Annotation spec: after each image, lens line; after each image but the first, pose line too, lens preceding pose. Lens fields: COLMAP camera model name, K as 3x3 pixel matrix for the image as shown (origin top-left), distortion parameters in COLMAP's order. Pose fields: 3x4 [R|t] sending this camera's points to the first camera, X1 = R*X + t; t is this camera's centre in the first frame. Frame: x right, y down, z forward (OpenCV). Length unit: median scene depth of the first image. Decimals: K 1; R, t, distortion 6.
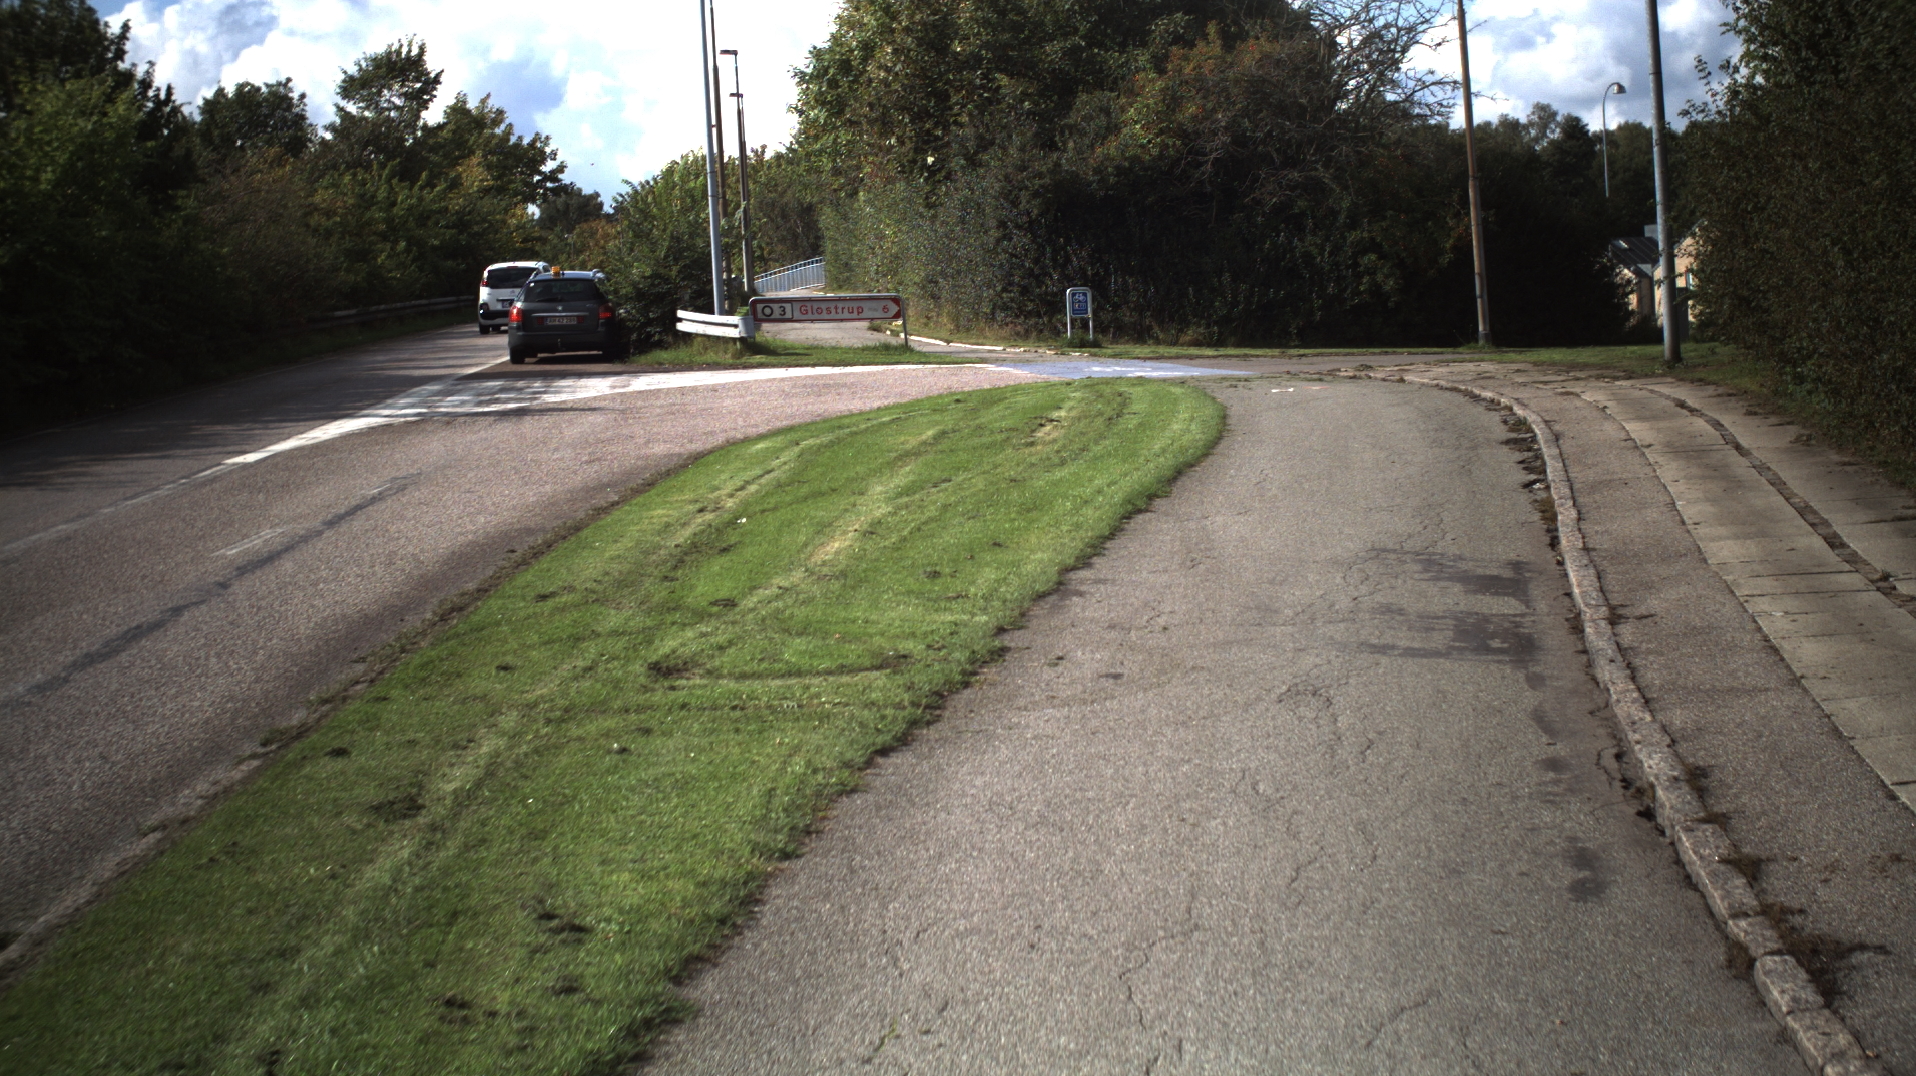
lens RADIAL K [[1956.8, 0, 782.4], [0, 1956.8, 538.6], [0, 0, 1]] dist [-0.129860, 0.007224]
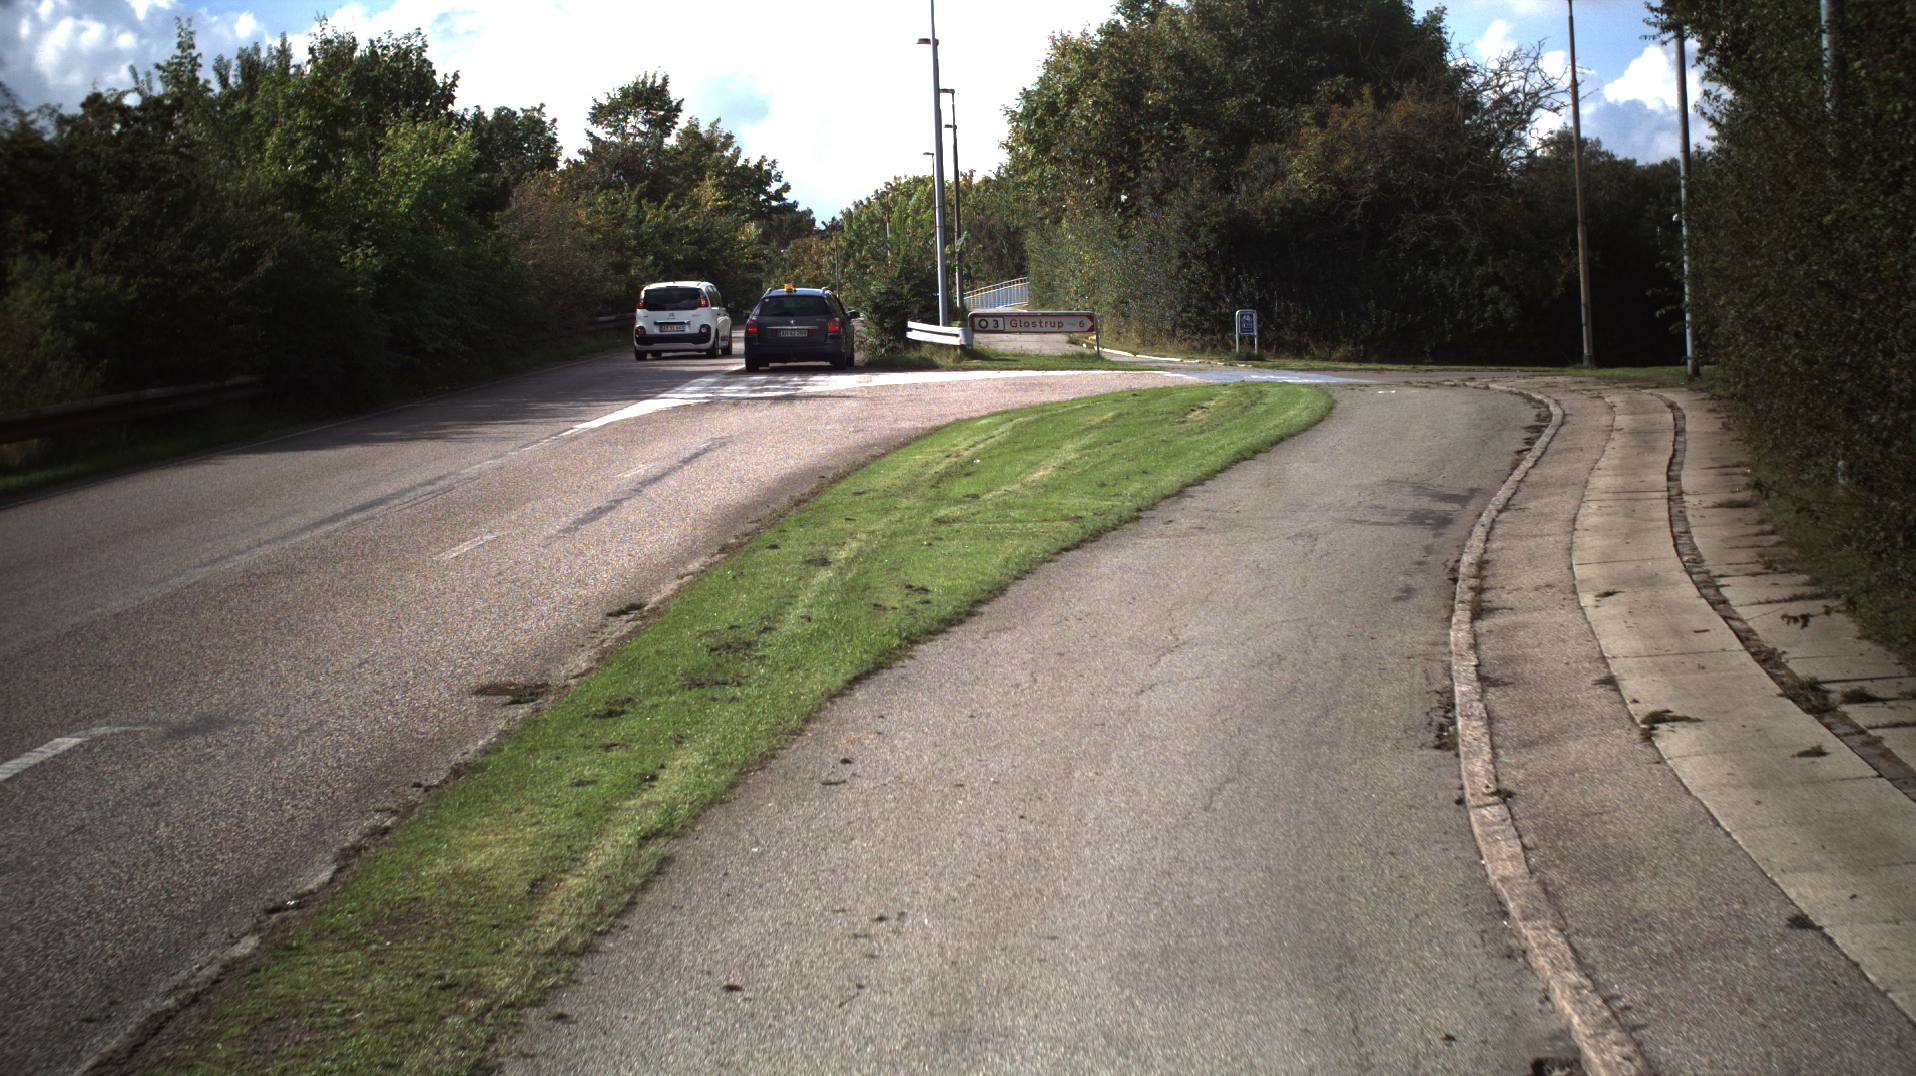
lens RADIAL K [[1978.5, 0, 958.0], [0, 1978.5, 538.0], [0, 0, 1]] dist [-0.145792, 0.034569]
pose [[0.999708, 0.021907, -0.010216, -0.007007], [-0.022010, 0.999707, -0.010108, 0.024645], [0.009992, 0.010330, 0.999897, -0.188688]]
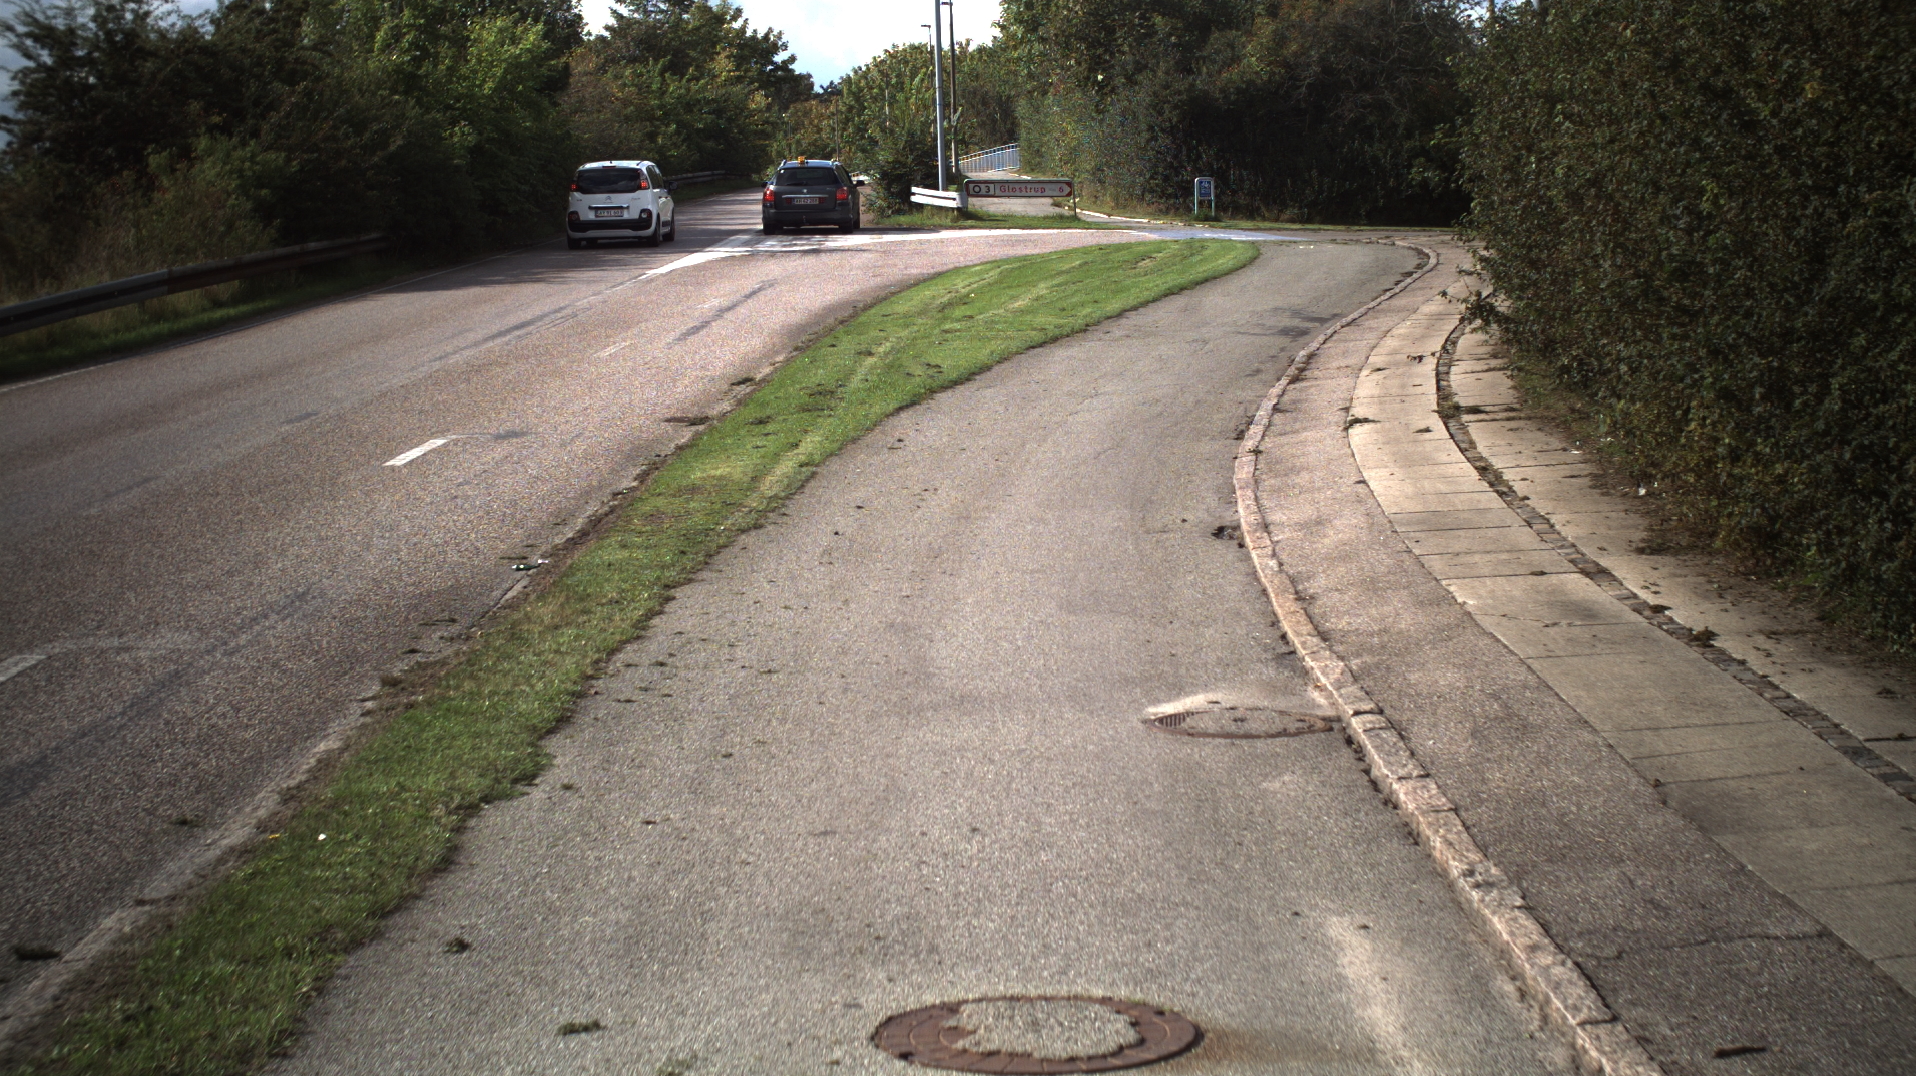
lens RADIAL K [[1978.5, 0, 958.0], [0, 1978.5, 538.0], [0, 0, 1]] dist [-0.145792, 0.034569]
pose [[0.999695, 0.024179, -0.004980, -0.007128], [-0.023843, 0.997967, 0.059113, 0.044640], [0.006400, -0.058976, 0.998239, -0.376413]]
